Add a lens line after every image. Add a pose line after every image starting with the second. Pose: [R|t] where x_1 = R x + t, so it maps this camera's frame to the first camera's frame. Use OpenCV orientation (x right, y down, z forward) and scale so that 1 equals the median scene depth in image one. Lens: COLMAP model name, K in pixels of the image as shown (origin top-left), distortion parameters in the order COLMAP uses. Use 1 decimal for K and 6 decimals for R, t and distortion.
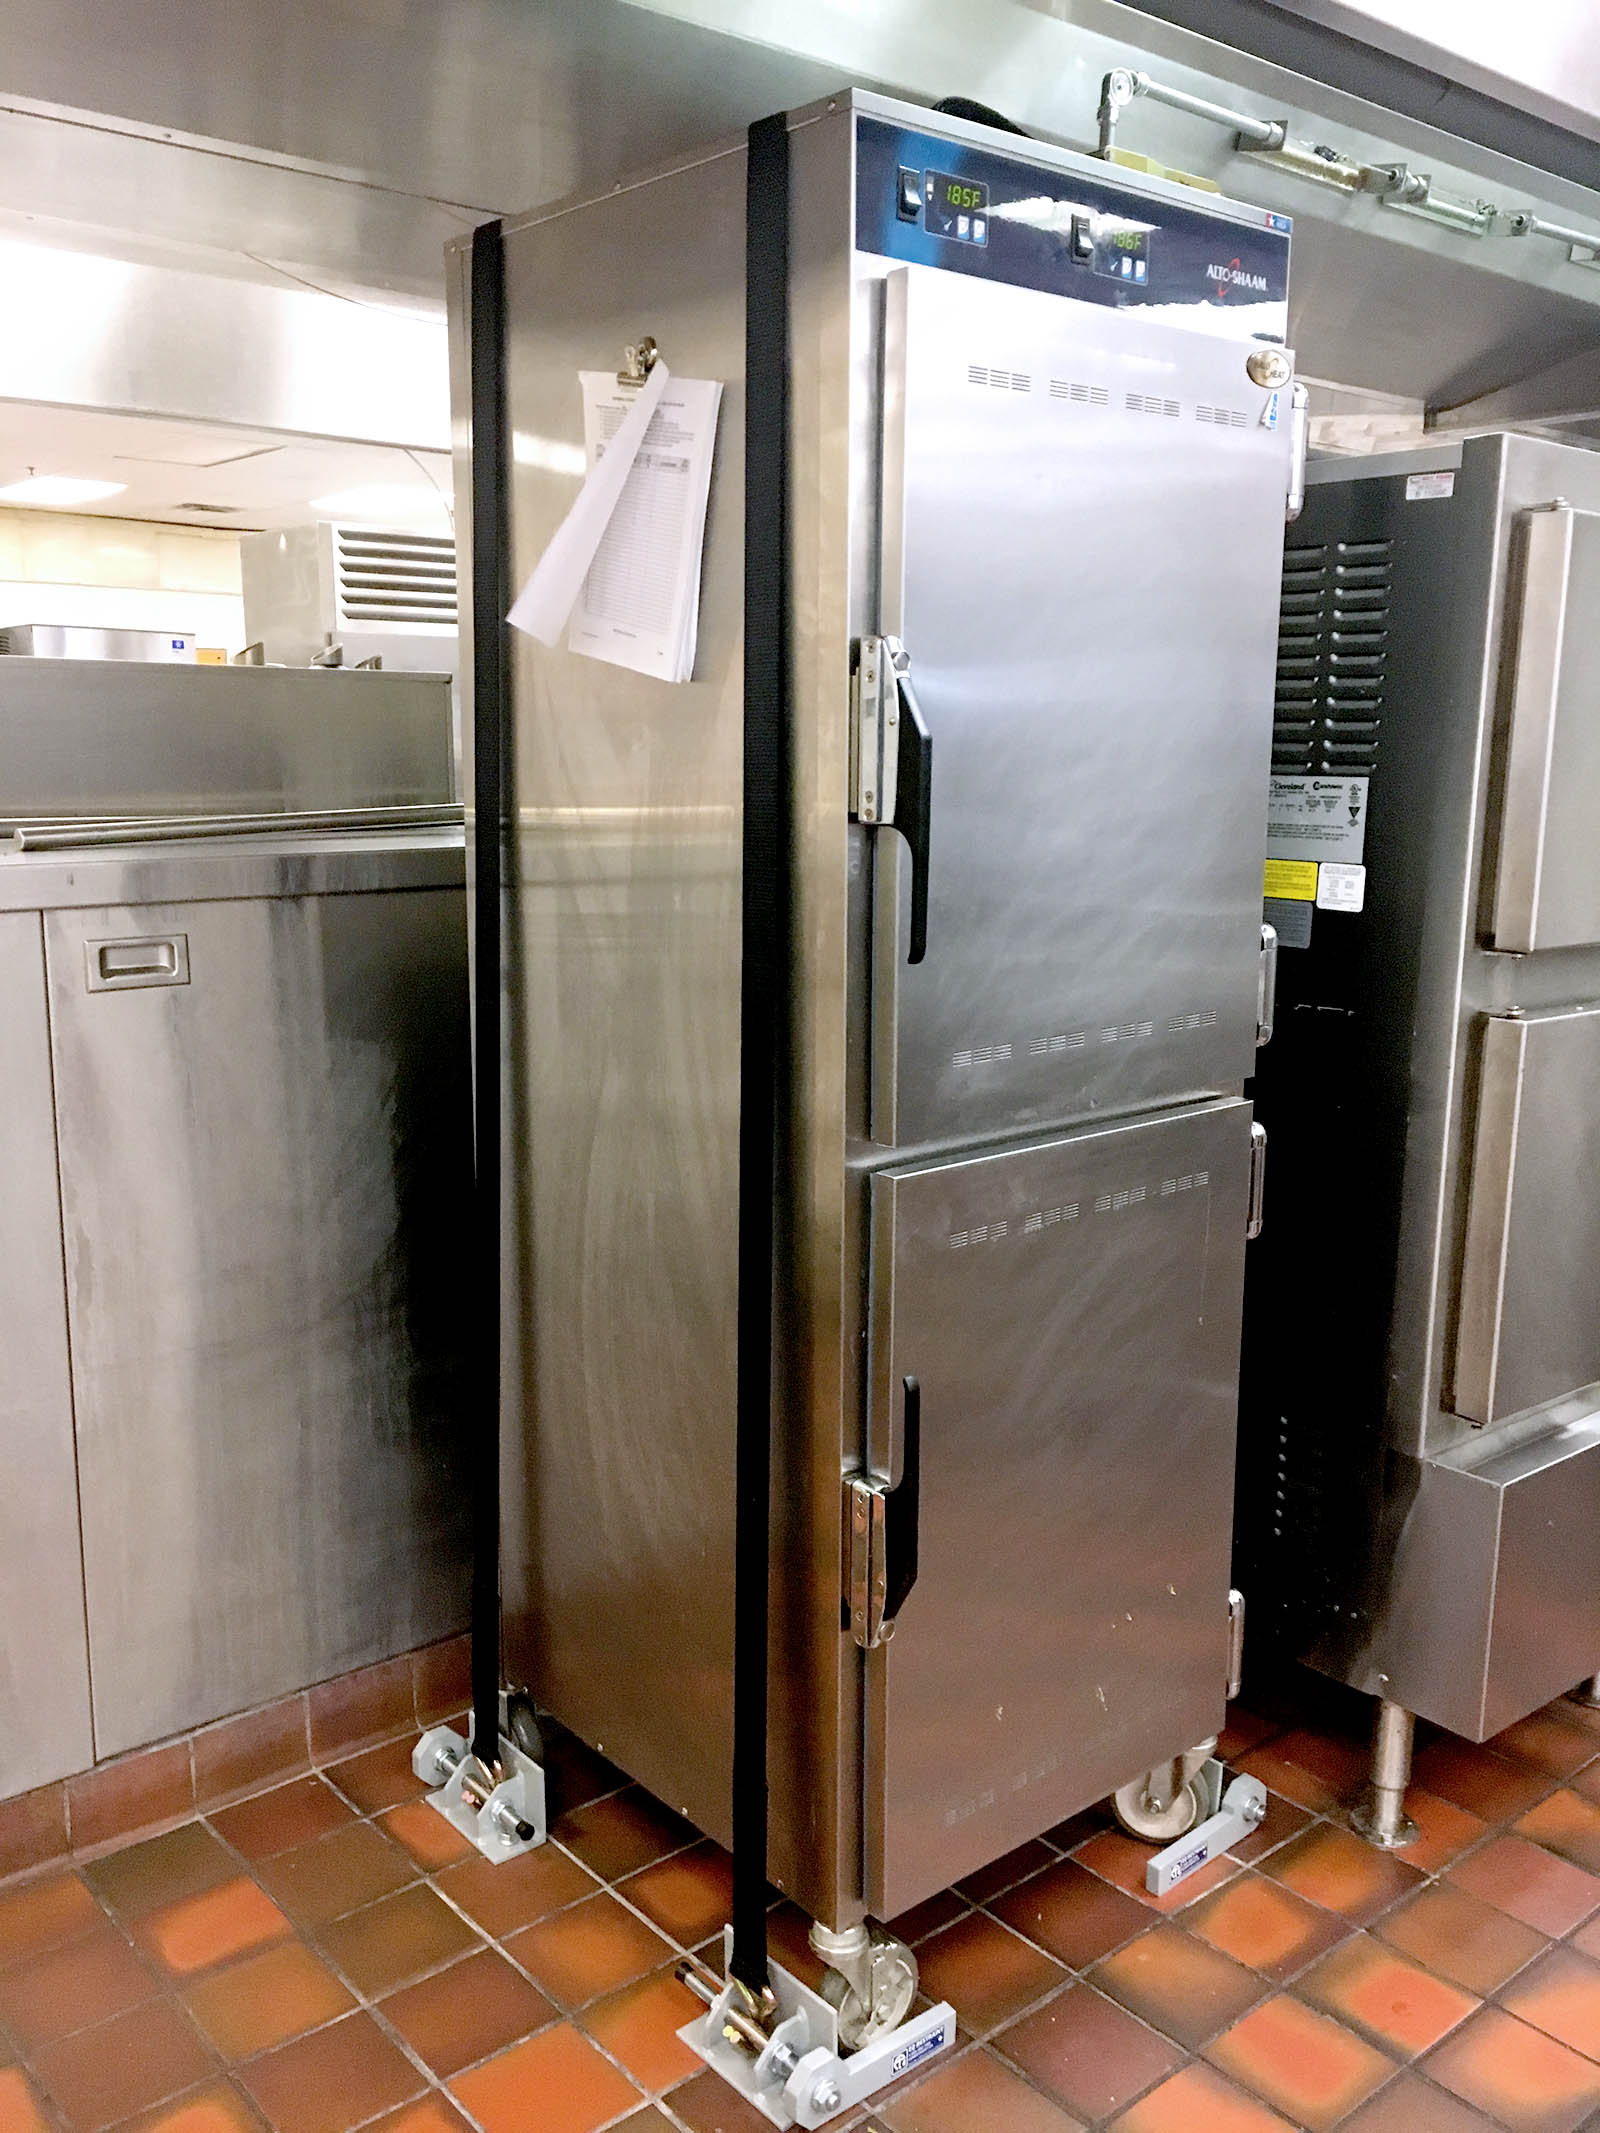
lens RADIAL K [[1797.1, 0, 790.5], [0, 1797.1, 1056.4], [0, 0, 1]] dist [0.011106, -0.010354]
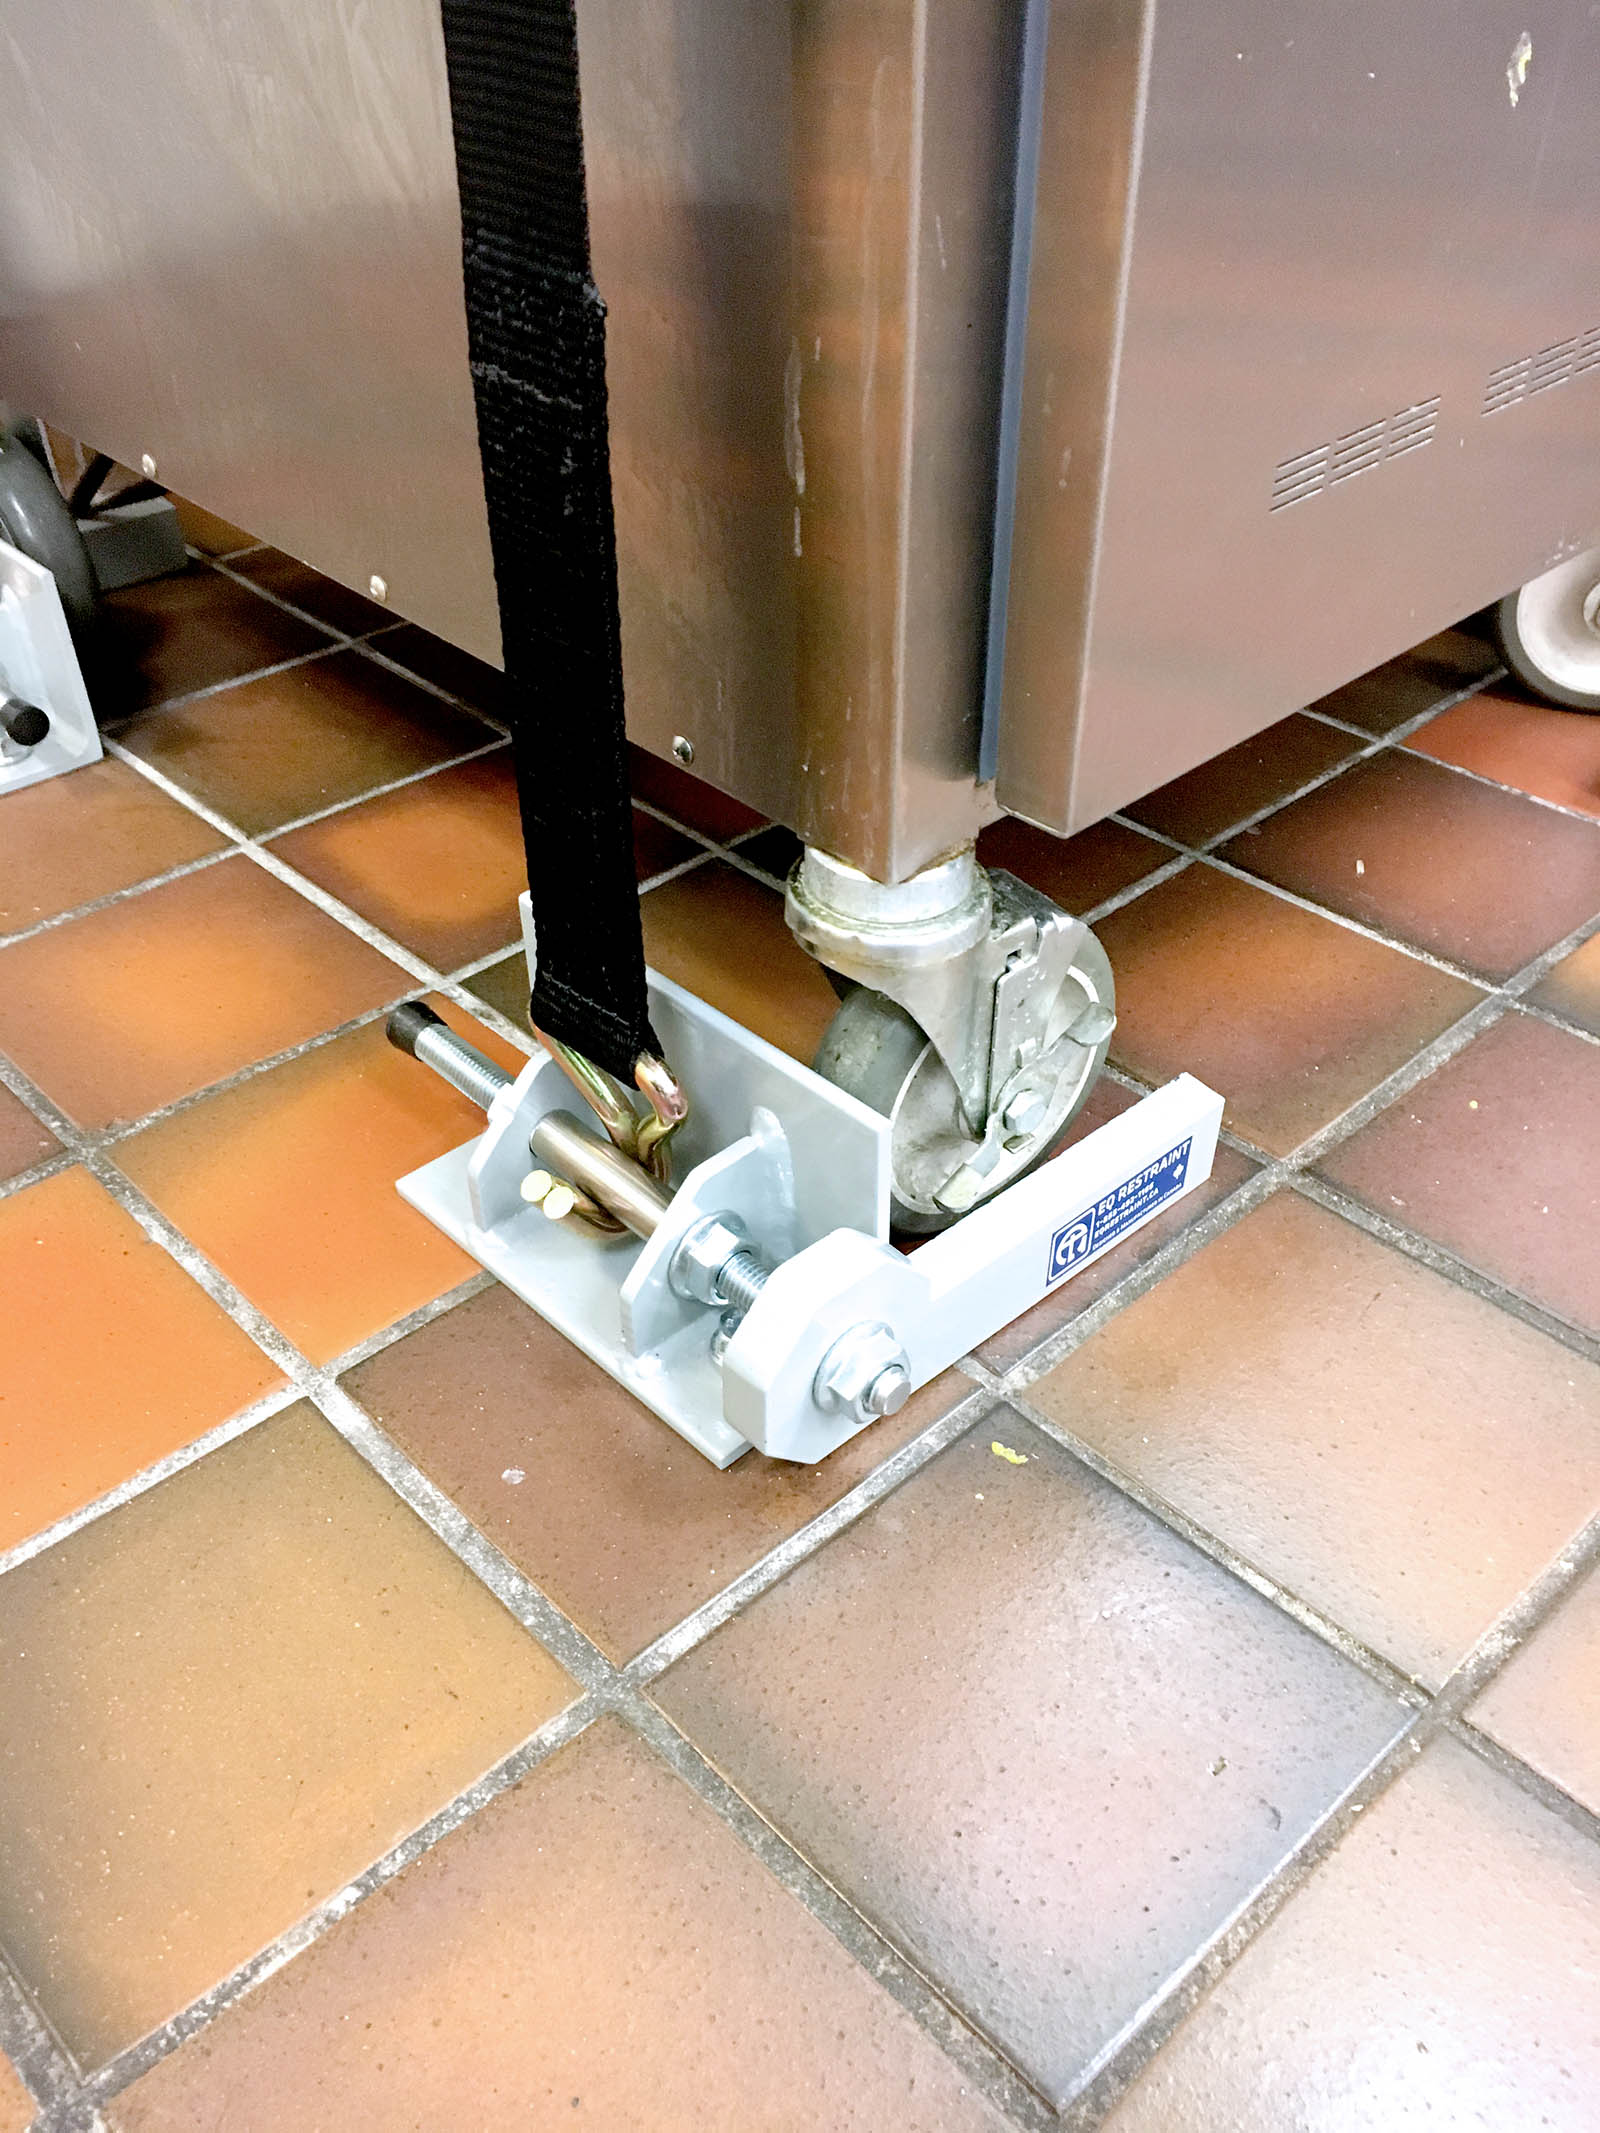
lens RADIAL K [[1797.1, 0, 798.9], [0, 1797.1, 1067.1], [0, 0, 1]] dist [0.011106, -0.010354]
pose [[0.998125, -0.039315, 0.046918, -0.002701], [0.012822, 0.883756, 0.467772, 0.371743], [-0.059855, -0.466293, 0.882603, 0.720591]]
